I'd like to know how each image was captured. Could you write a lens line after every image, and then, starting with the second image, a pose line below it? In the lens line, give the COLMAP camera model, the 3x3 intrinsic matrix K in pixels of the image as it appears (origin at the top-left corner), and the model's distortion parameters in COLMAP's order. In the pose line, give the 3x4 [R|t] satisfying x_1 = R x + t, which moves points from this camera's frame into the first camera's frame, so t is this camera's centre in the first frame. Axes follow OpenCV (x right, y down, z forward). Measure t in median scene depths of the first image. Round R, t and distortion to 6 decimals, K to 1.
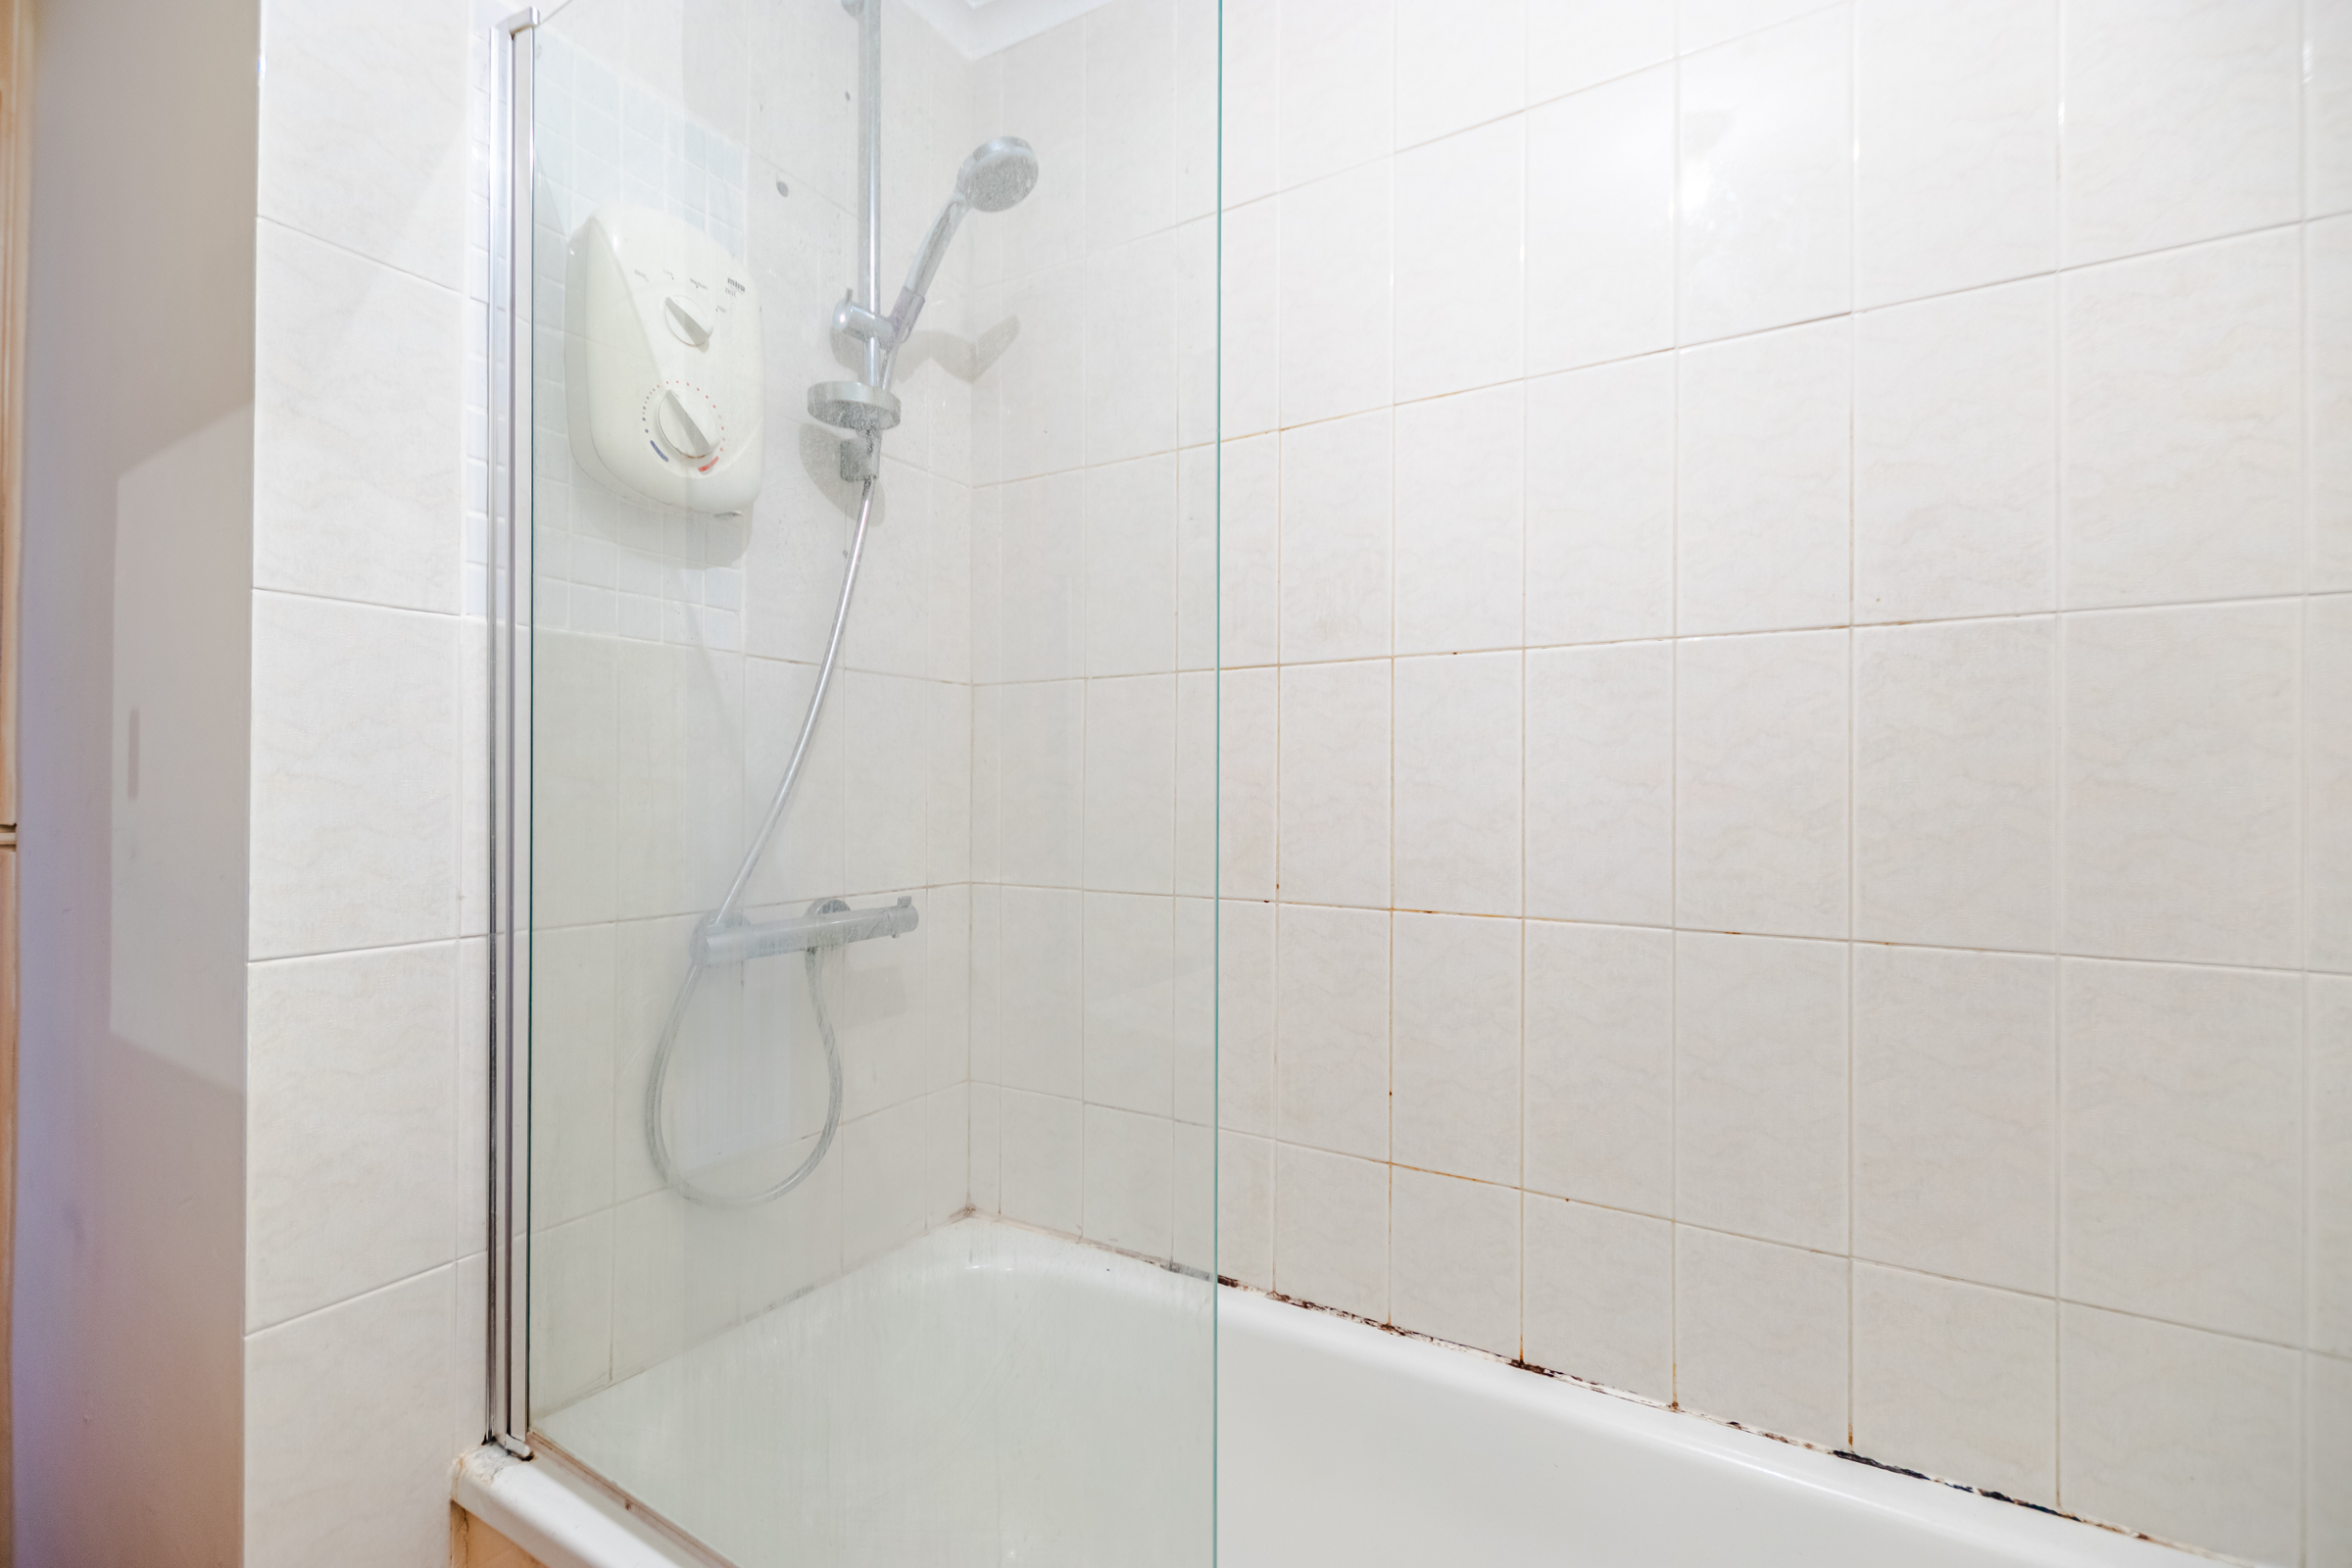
lens RADIAL K [[1026.5, 0, 1174.9], [0, 1026.5, 784.9], [0, 0, 1]] dist [0.001363, -0.000031]
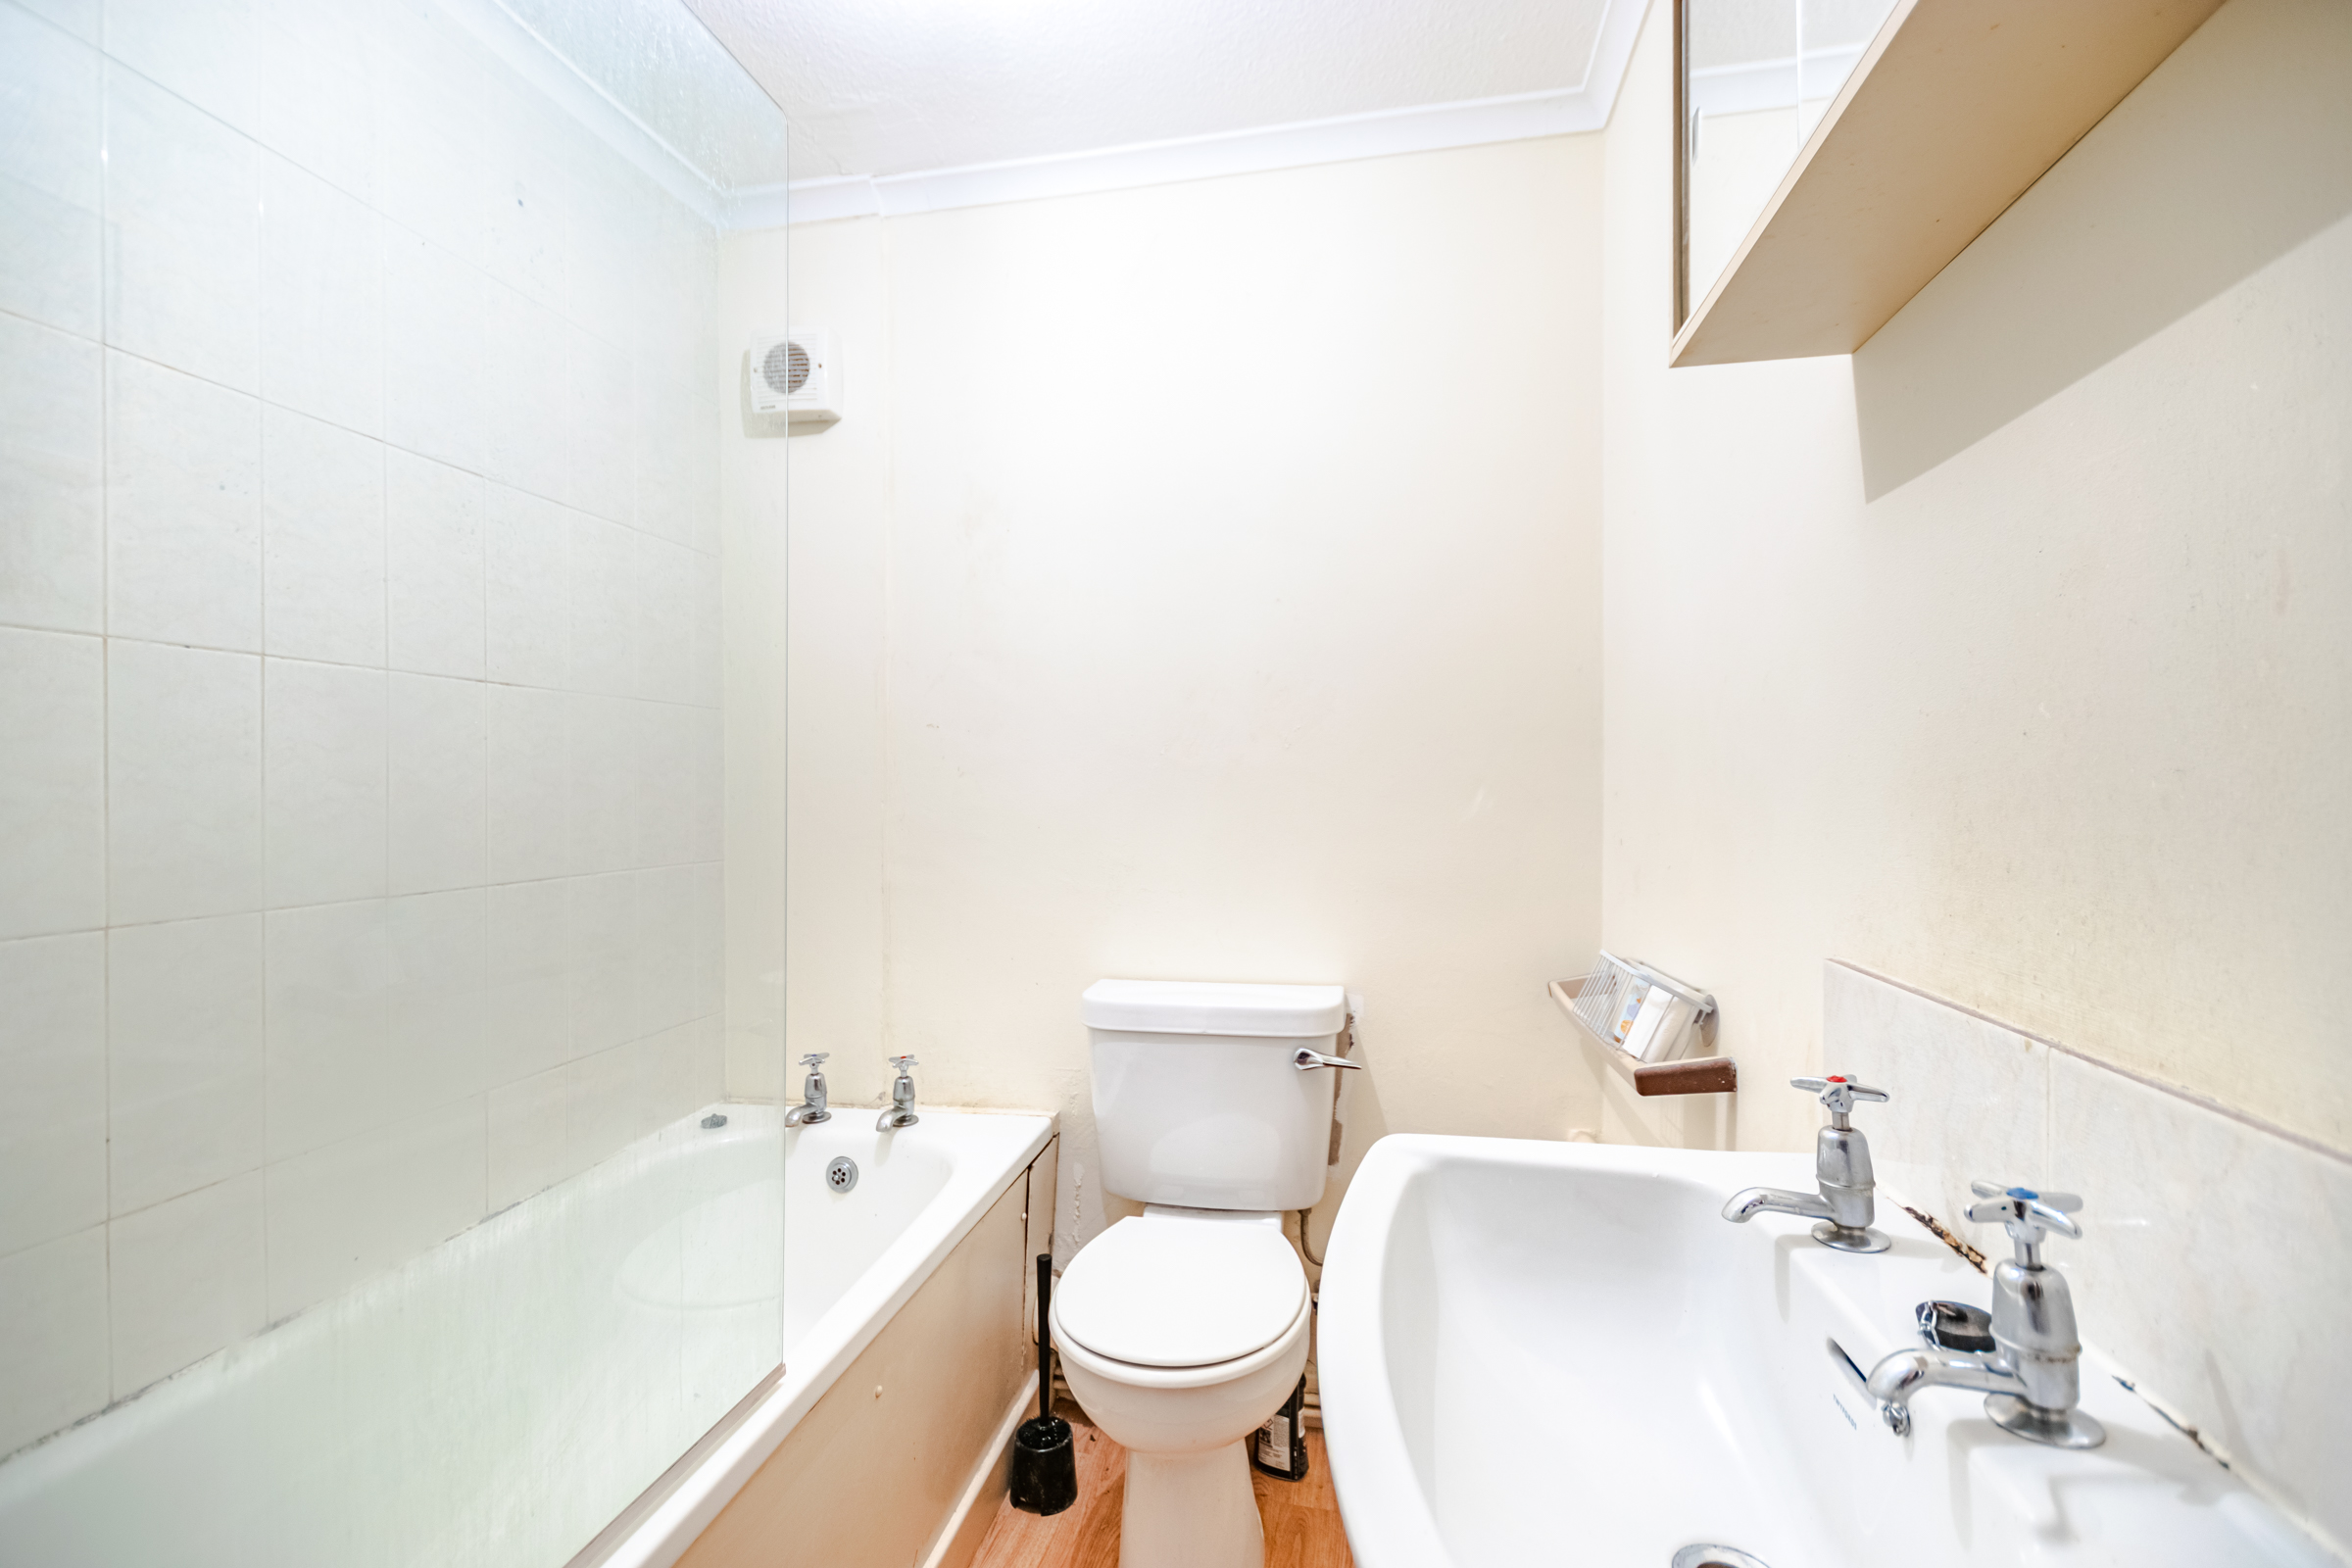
lens RADIAL K [[1026.5, 0, 1177.9], [0, 1026.5, 786.2], [0, 0, 1]] dist [0.001363, -0.000031]
pose [[-0.357592, -0.001320, 0.933877, -0.921273], [-0.004048, 0.999992, -0.000137, -0.001883], [-0.933869, -0.003829, -0.357594, 0.468779]]
